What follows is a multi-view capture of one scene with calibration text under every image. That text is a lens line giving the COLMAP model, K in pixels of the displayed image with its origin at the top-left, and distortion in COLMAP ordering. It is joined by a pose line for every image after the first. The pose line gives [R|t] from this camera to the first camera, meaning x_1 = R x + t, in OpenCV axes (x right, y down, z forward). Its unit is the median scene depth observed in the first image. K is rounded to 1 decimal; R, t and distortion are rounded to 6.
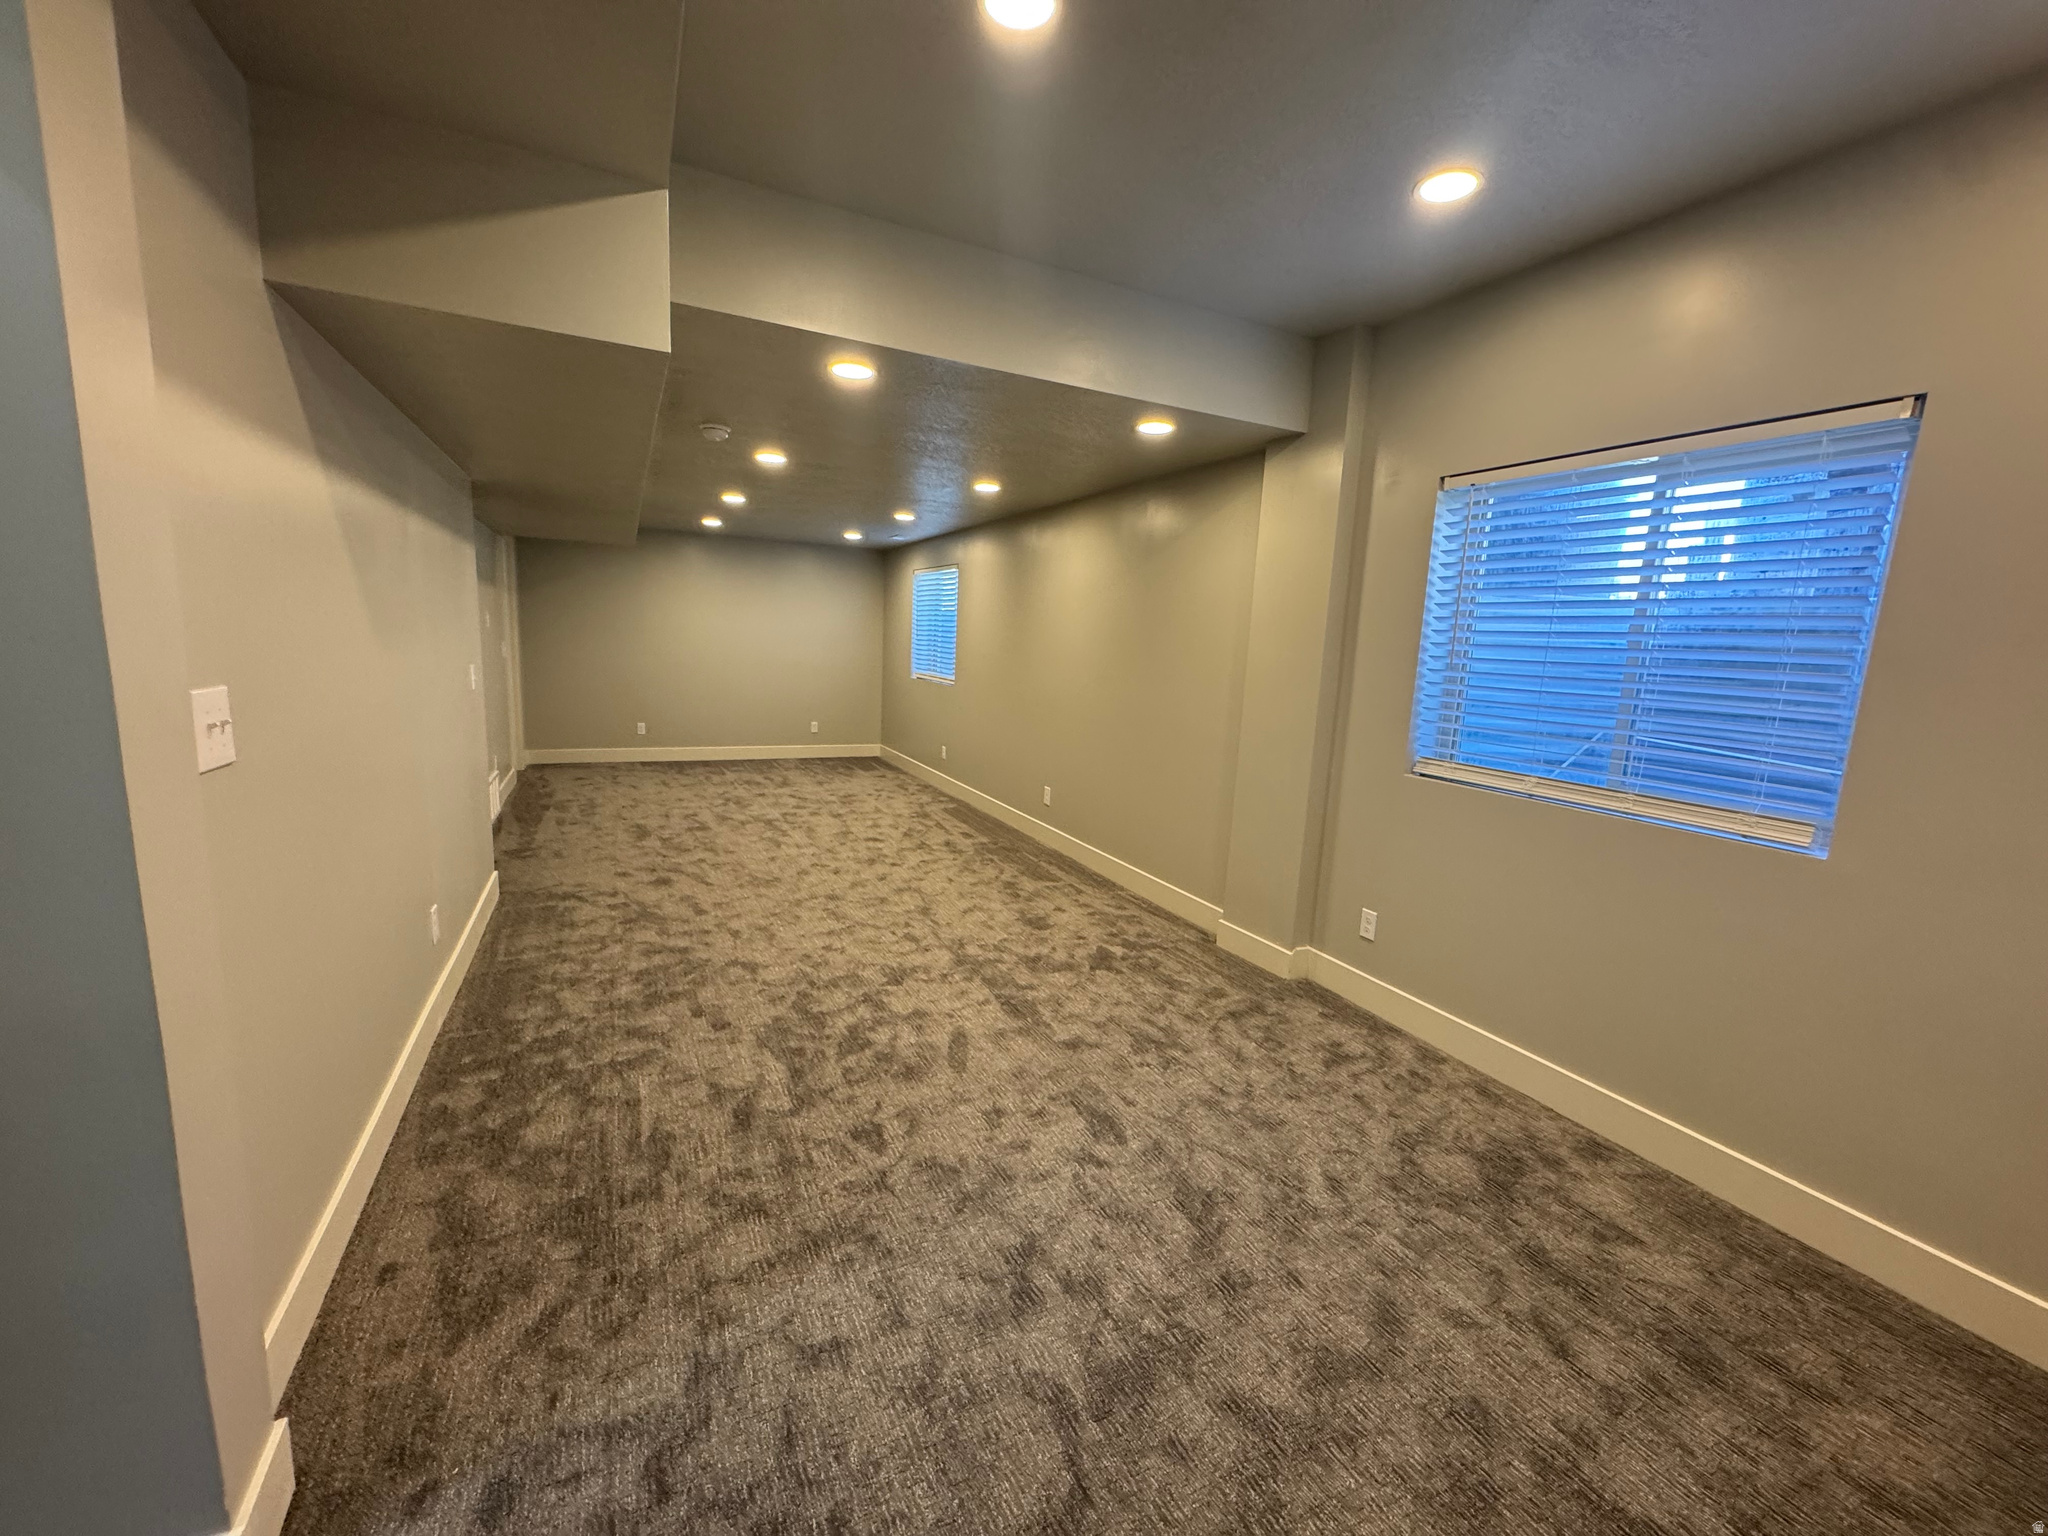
lens RADIAL K [[813.5, 0, 1027.9], [0, 813.5, 770.6], [0, 0, 1]] dist [-0.002031, -0.000659]
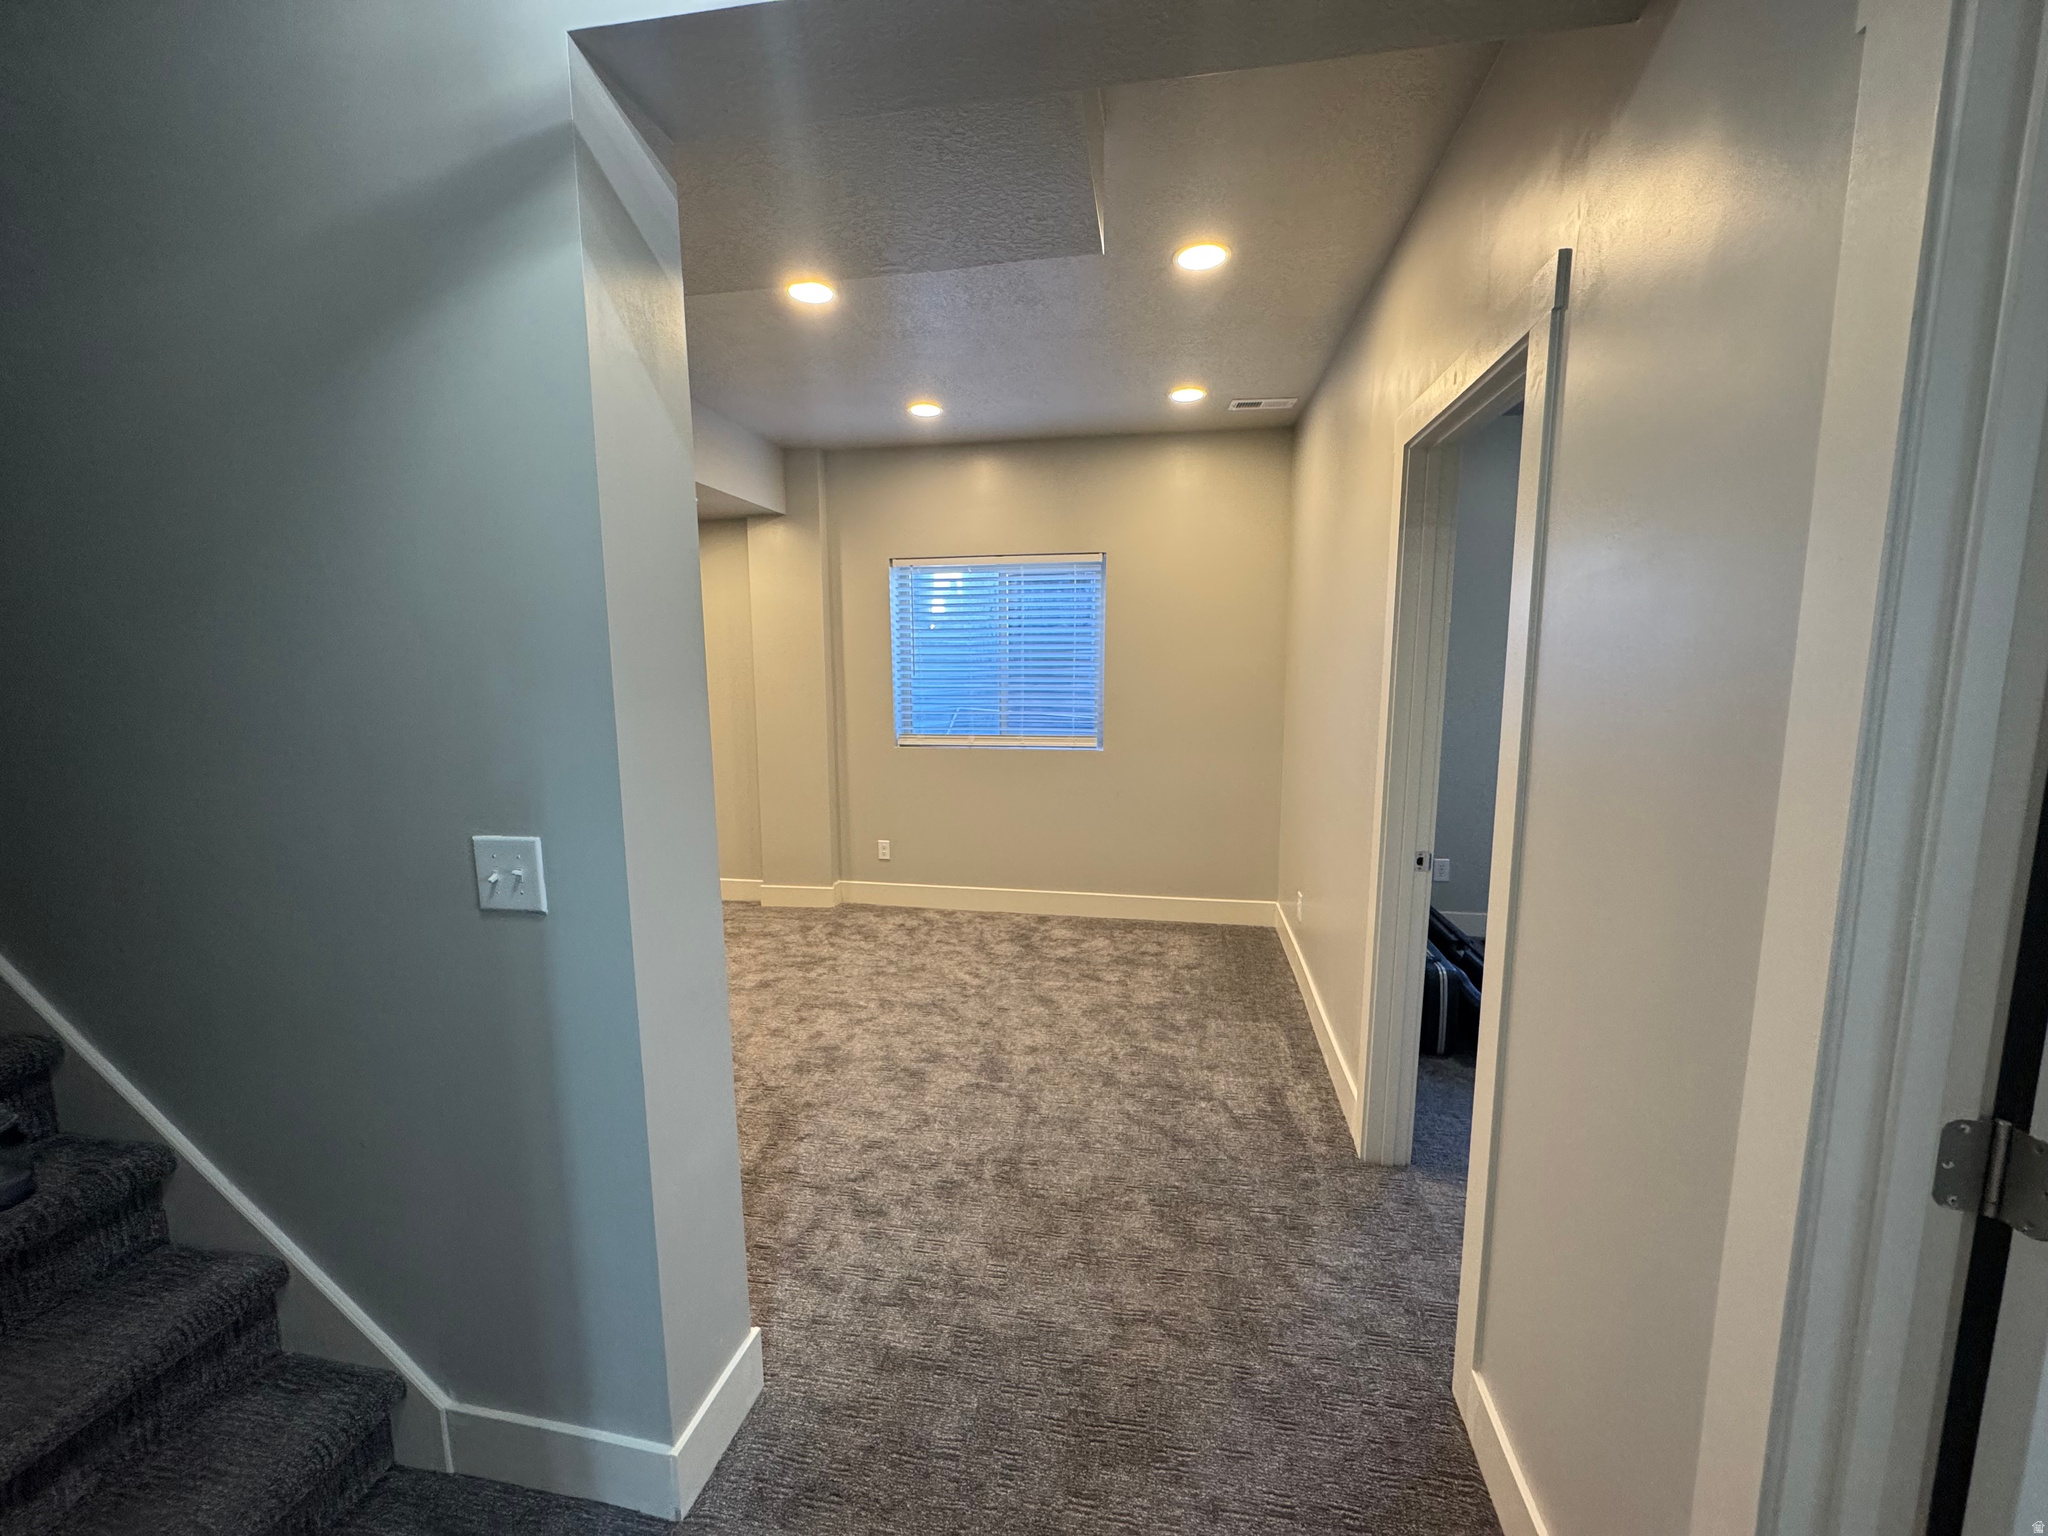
lens RADIAL K [[813.5, 0, 1027.9], [0, 813.5, 770.6], [0, 0, 1]] dist [-0.002031, -0.000659]
pose [[0.585263, -0.157580, 0.795384, -0.738500], [0.160071, 0.984084, 0.077180, -0.034525], [-0.794886, 0.082148, 0.601172, -0.152822]]
